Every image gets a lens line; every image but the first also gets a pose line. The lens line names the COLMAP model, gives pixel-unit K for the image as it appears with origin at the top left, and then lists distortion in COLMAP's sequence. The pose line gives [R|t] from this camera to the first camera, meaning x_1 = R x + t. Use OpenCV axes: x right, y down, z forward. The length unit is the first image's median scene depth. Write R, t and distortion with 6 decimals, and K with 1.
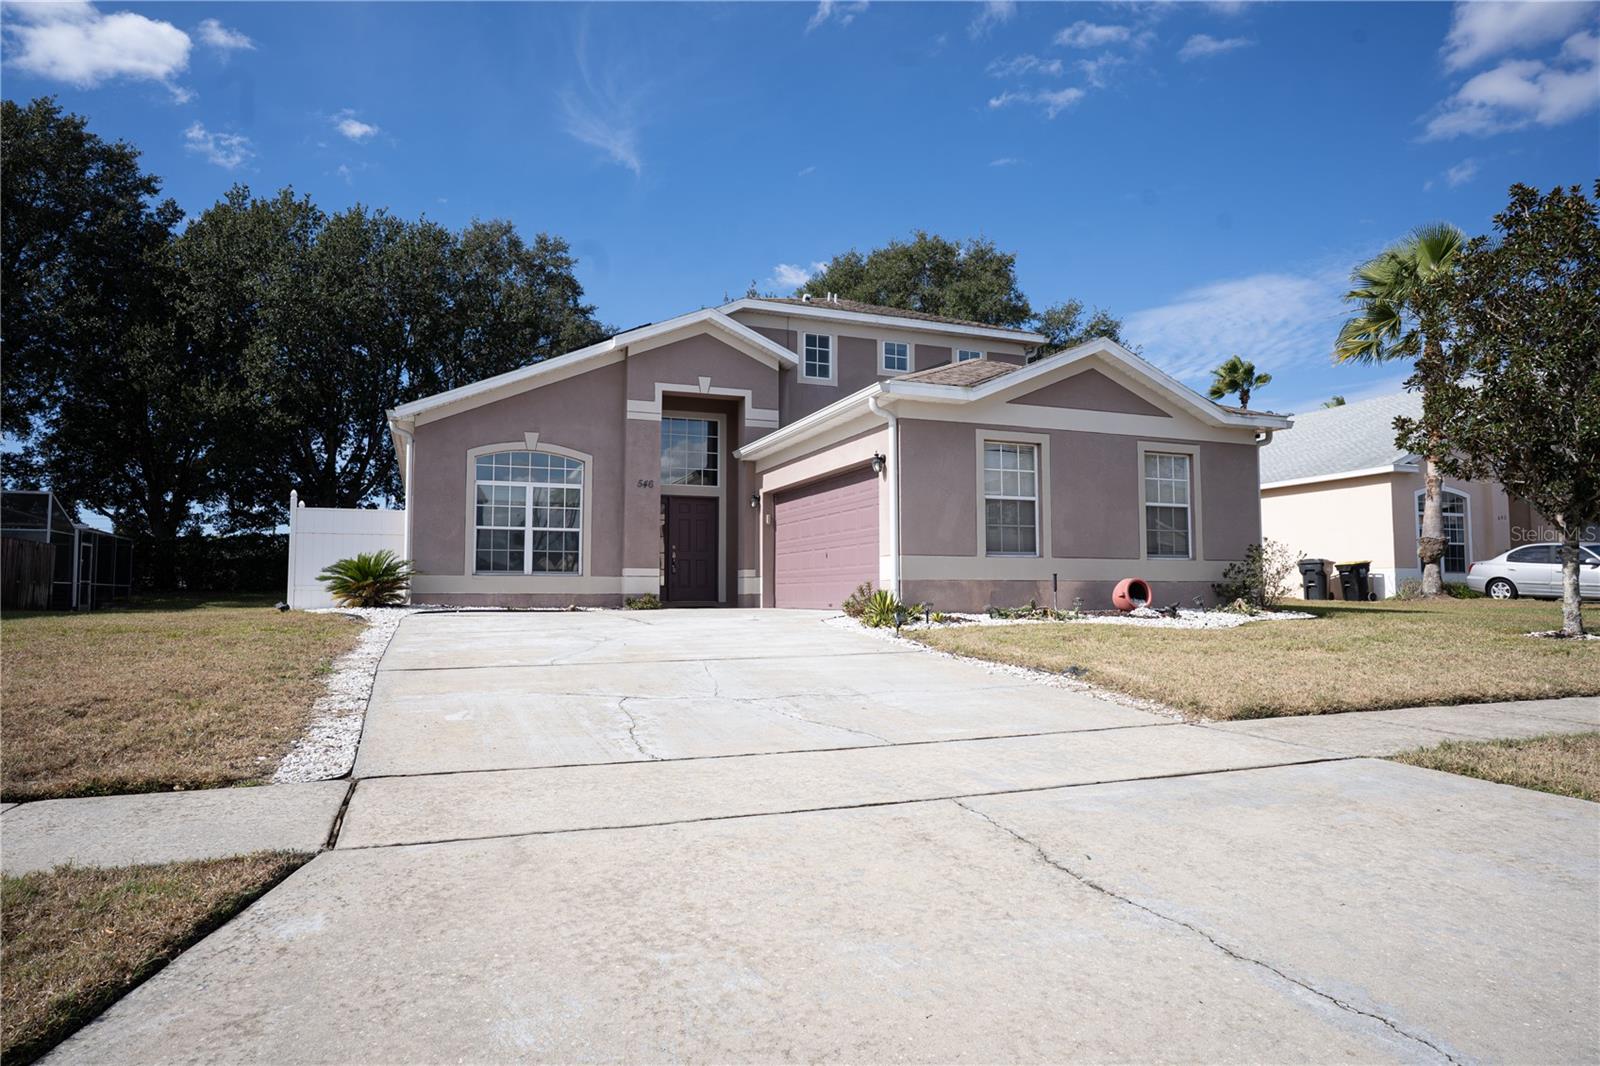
lens RADIAL K [[931.2, 0, 795.7], [0, 931.2, 505.9], [0, 0, 1]] dist [-0.046539, 0.001070]
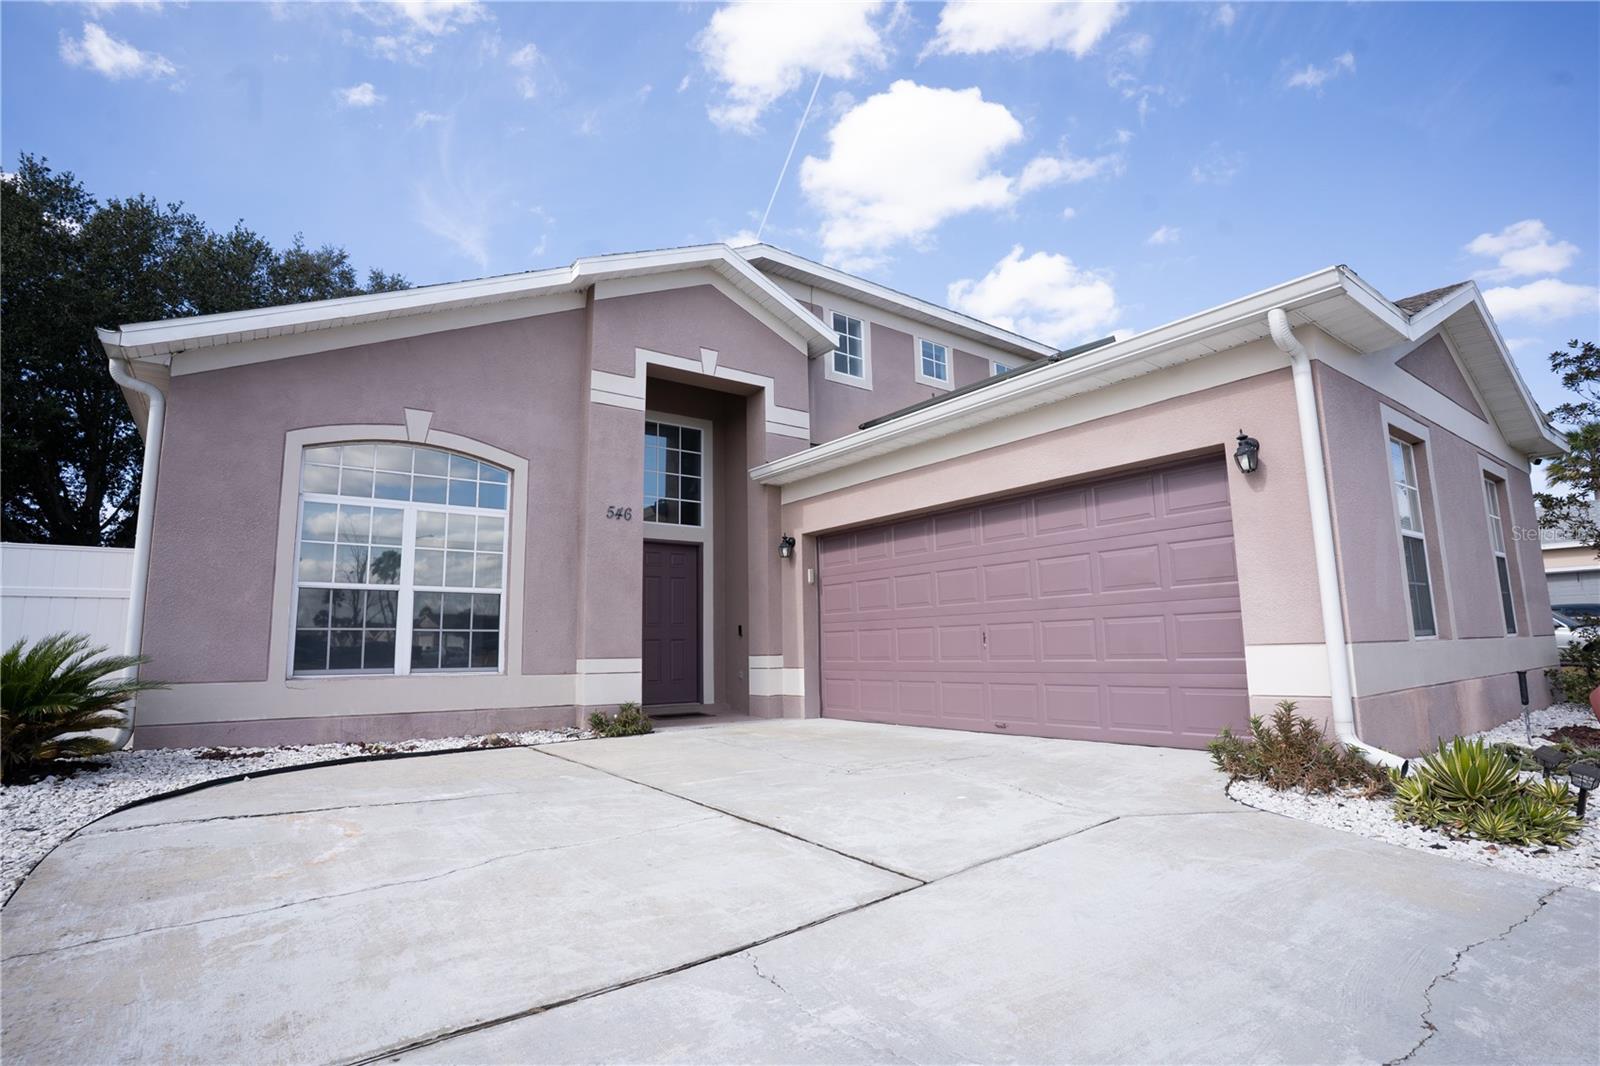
lens RADIAL K [[767.9, 0, 777.0], [0, 767.9, 529.6], [0, 0, 1]] dist [-0.055028, 0.022095]
pose [[0.965379, 0.023354, 0.259805, -0.188823], [-0.007079, 0.997963, -0.063405, 0.016181], [-0.260757, 0.059371, 0.963577, 0.503808]]
